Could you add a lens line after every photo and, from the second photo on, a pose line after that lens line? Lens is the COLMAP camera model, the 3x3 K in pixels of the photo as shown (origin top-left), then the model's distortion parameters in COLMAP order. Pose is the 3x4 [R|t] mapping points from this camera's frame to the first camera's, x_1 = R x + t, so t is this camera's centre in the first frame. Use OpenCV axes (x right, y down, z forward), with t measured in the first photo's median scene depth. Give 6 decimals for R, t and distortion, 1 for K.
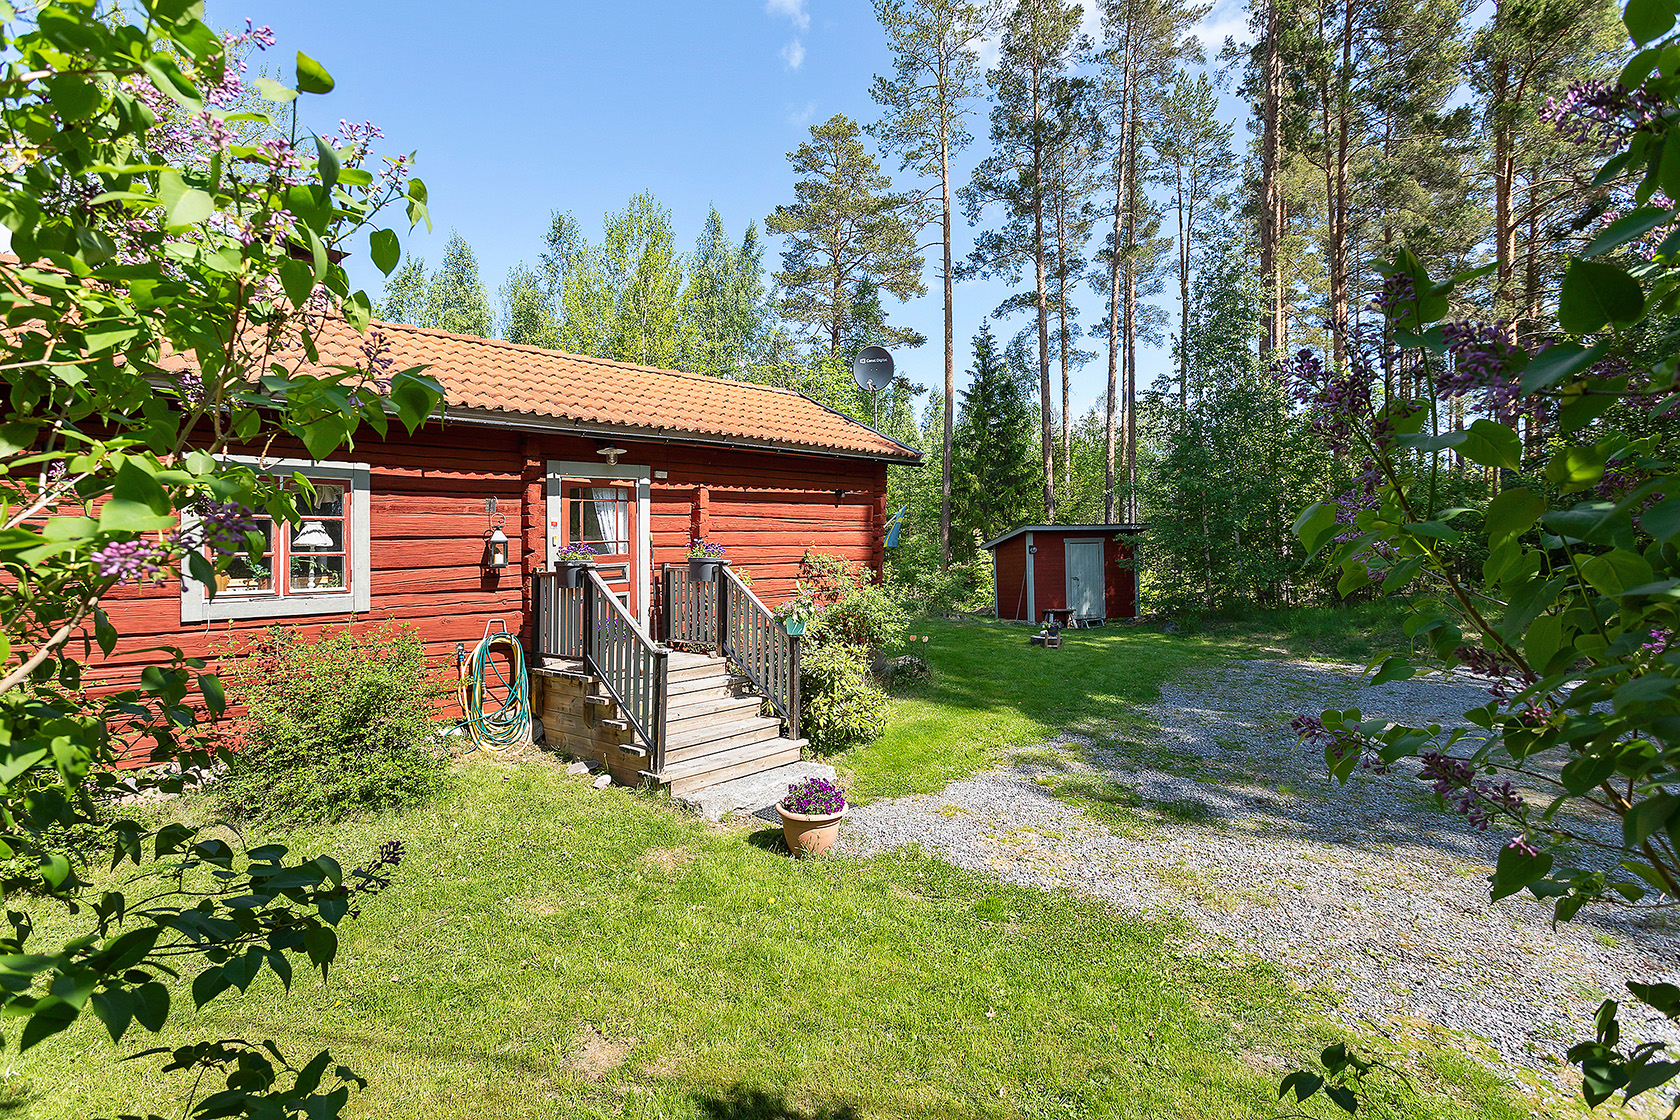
lens RADIAL K [[806.9, 0, 838.6], [0, 806.9, 558.5], [0, 0, 1]] dist [0.004425, -0.000364]
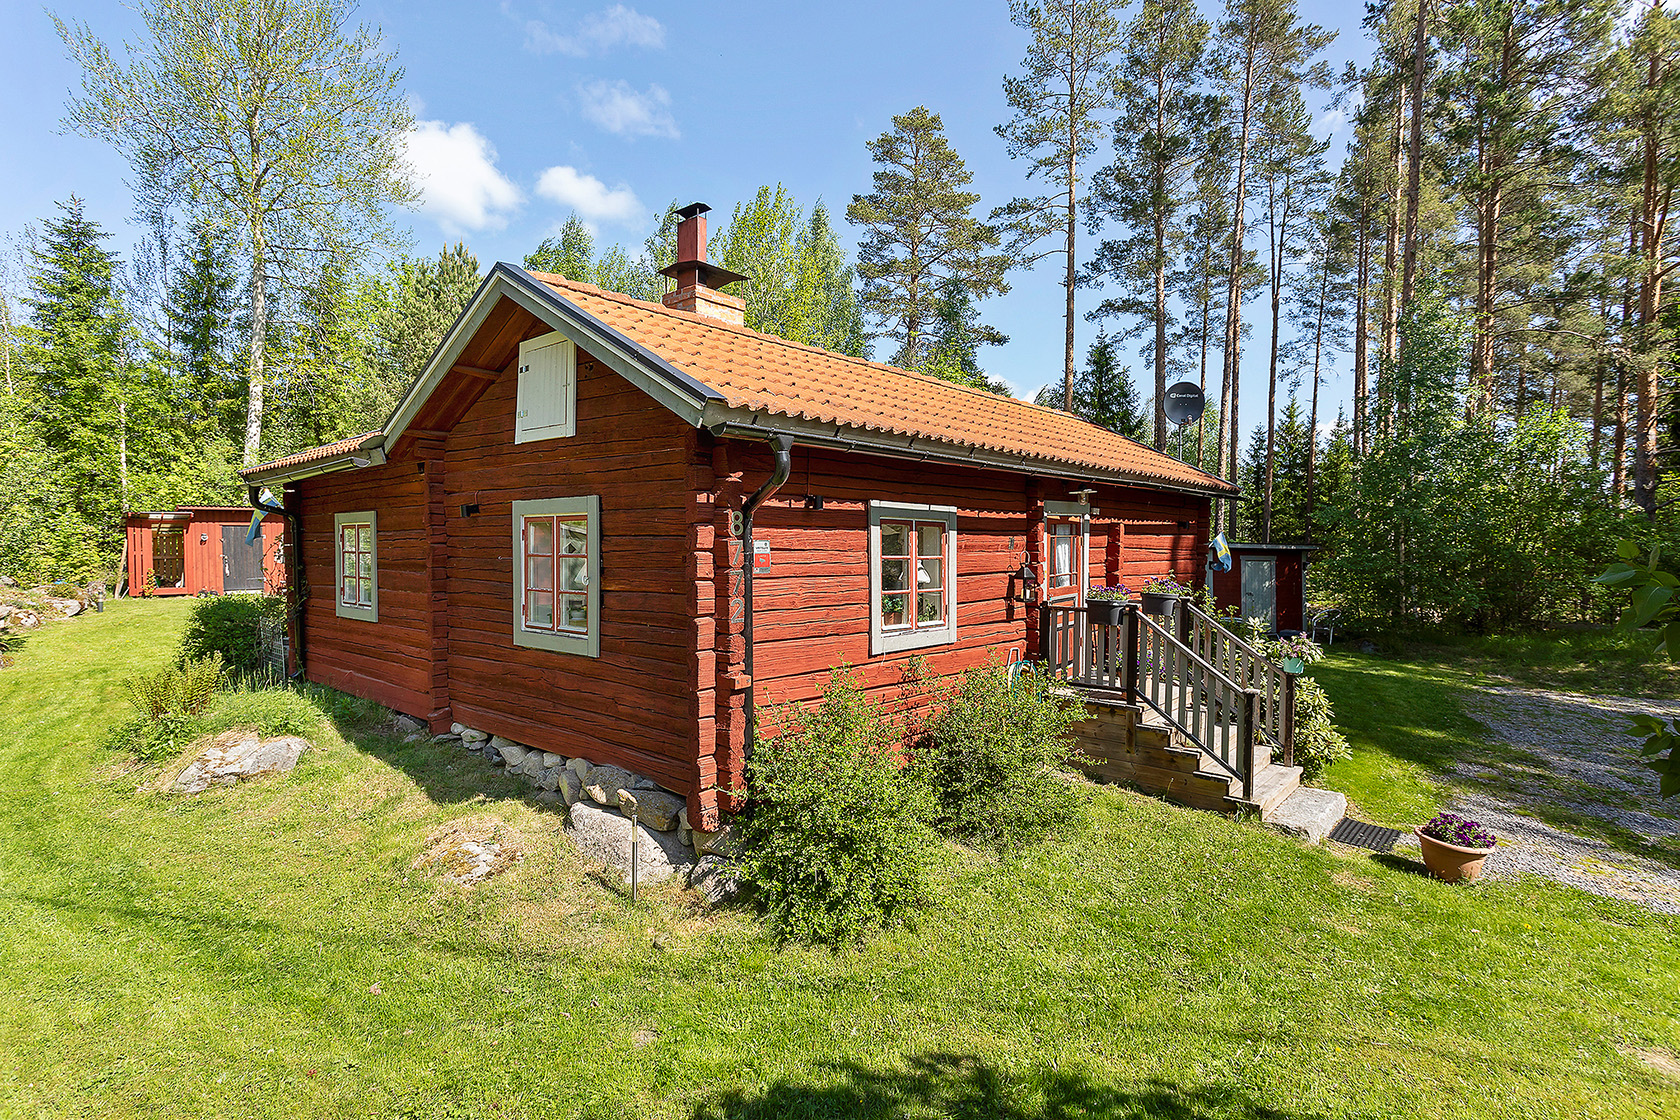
lens RADIAL K [[806.9, 0, 849.3], [0, 806.9, 567.3], [0, 0, 1]] dist [0.004425, -0.000364]
pose [[0.998431, 0.038912, 0.040273, -0.171579], [-0.040211, 0.998679, 0.031979, -0.014458], [-0.038976, -0.033548, 0.998677, -0.018072]]
